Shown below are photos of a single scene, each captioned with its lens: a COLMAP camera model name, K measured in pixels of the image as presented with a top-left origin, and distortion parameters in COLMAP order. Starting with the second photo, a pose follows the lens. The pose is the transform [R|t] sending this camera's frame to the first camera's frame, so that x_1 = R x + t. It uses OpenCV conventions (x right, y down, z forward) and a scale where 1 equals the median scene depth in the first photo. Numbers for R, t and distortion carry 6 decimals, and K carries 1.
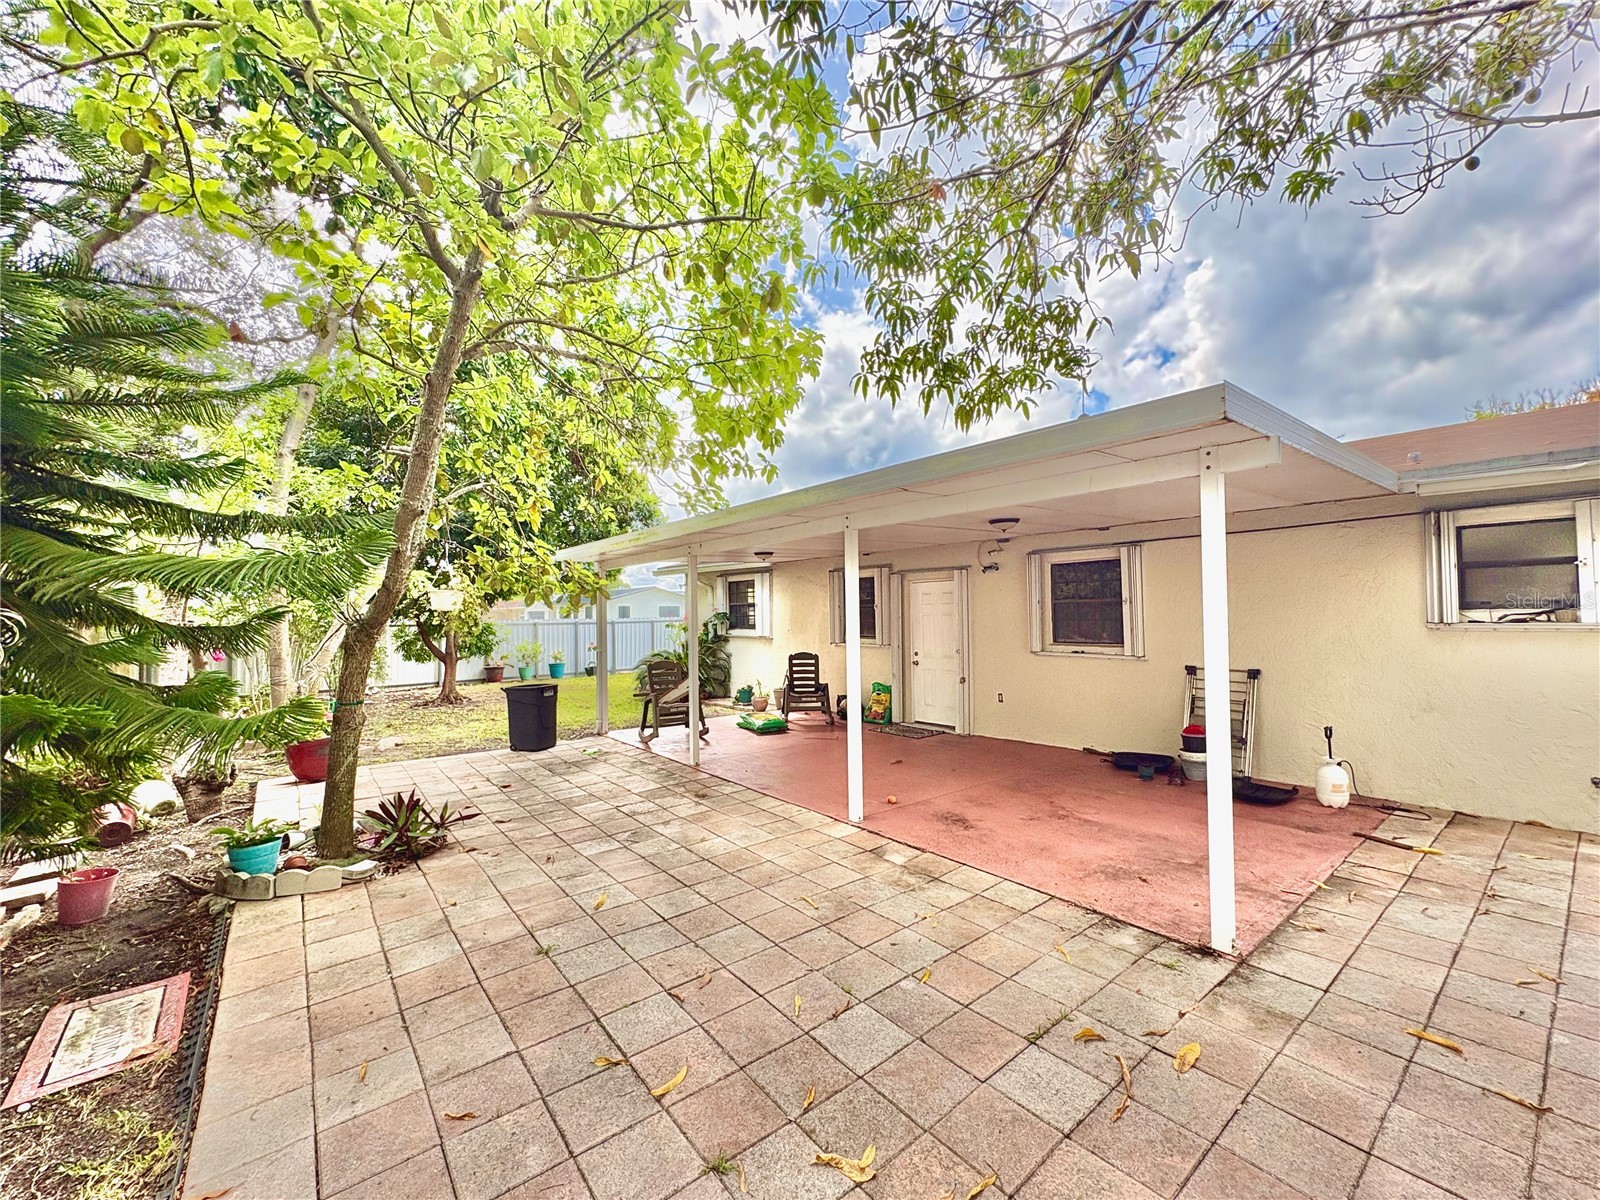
lens RADIAL K [[641.4, 0, 804.4], [0, 641.4, 600.9], [0, 0, 1]] dist [-0.000747, 0.000464]
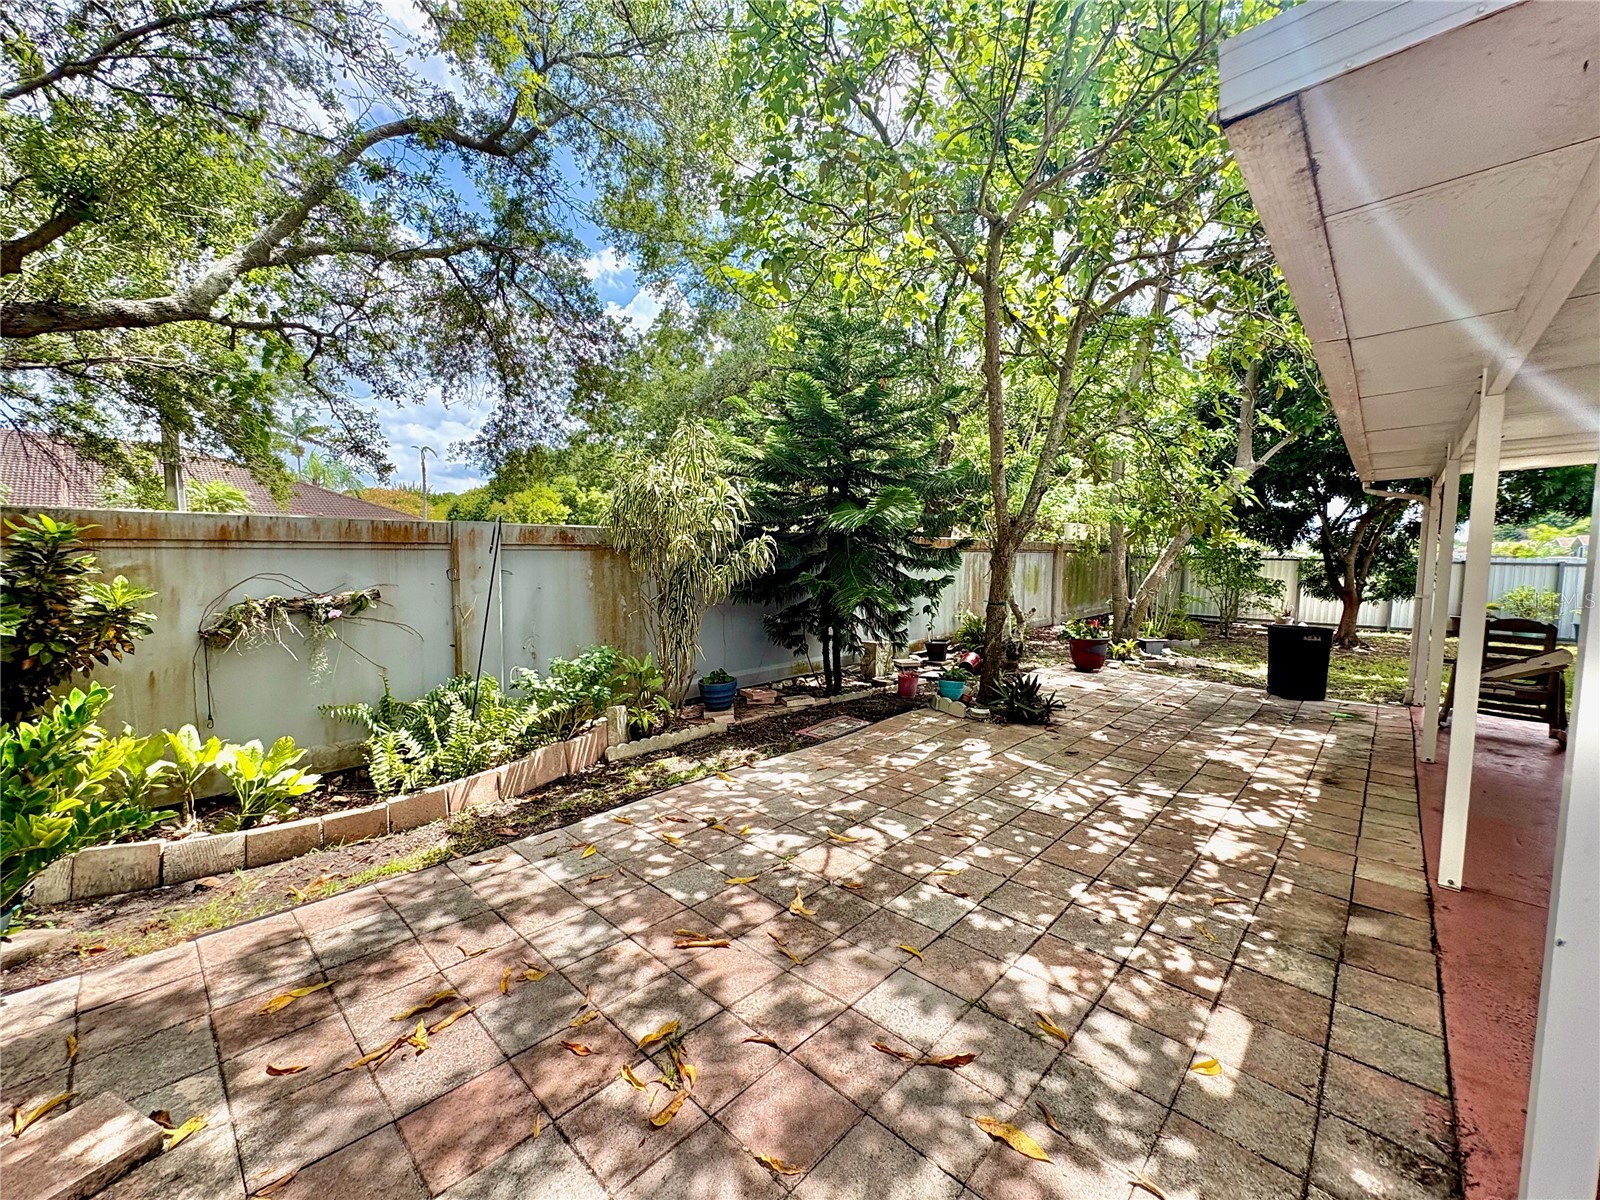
lens RADIAL K [[641.4, 0, 803.2], [0, 641.4, 601.4], [0, 0, 1]] dist [-0.000747, 0.000464]
pose [[0.144463, 0.098870, -0.984558, 0.660282], [0.015385, 0.994651, 0.102141, -0.012254], [0.989391, -0.029903, 0.142169, 0.324961]]
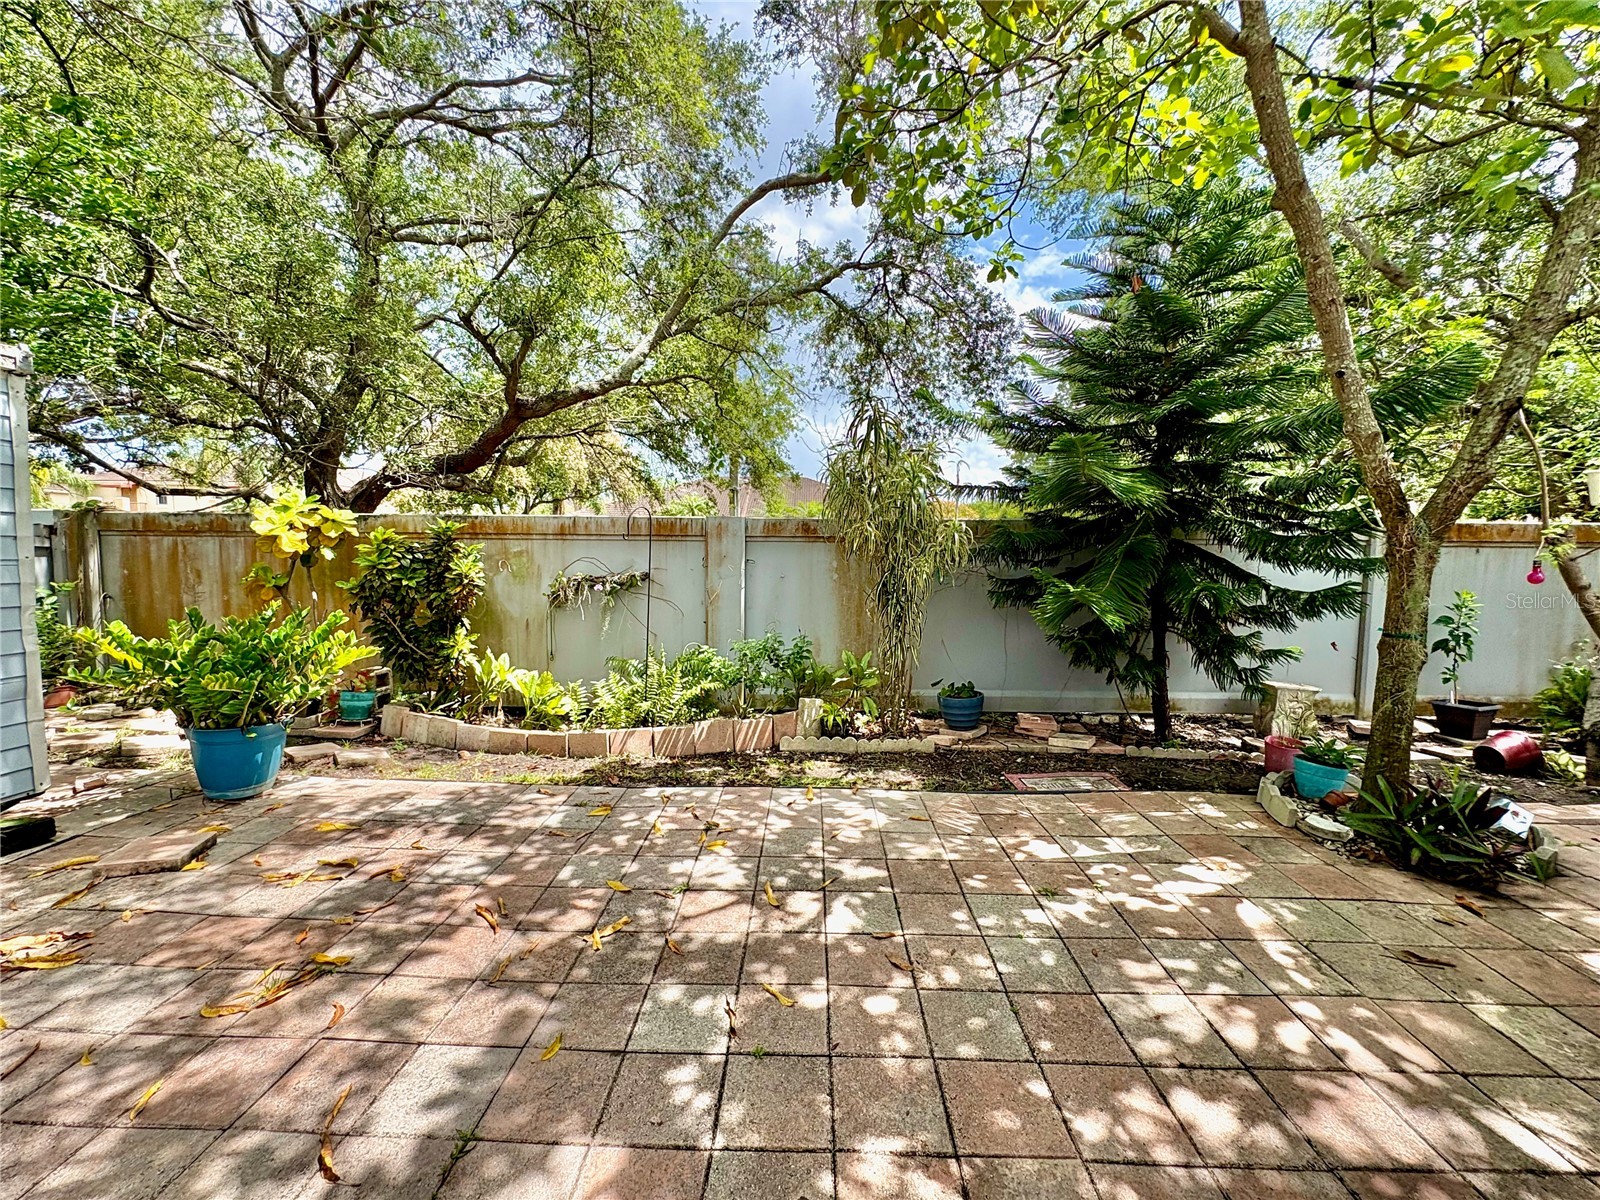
lens RADIAL K [[641.4, 0, 800.6], [0, 641.4, 599.1], [0, 0, 1]] dist [-0.000747, 0.000464]
pose [[-0.638782, 0.073287, -0.765889, 0.343149], [0.023712, 0.996855, 0.075611, 0.028171], [0.769022, 0.030139, -0.638511, 0.900129]]
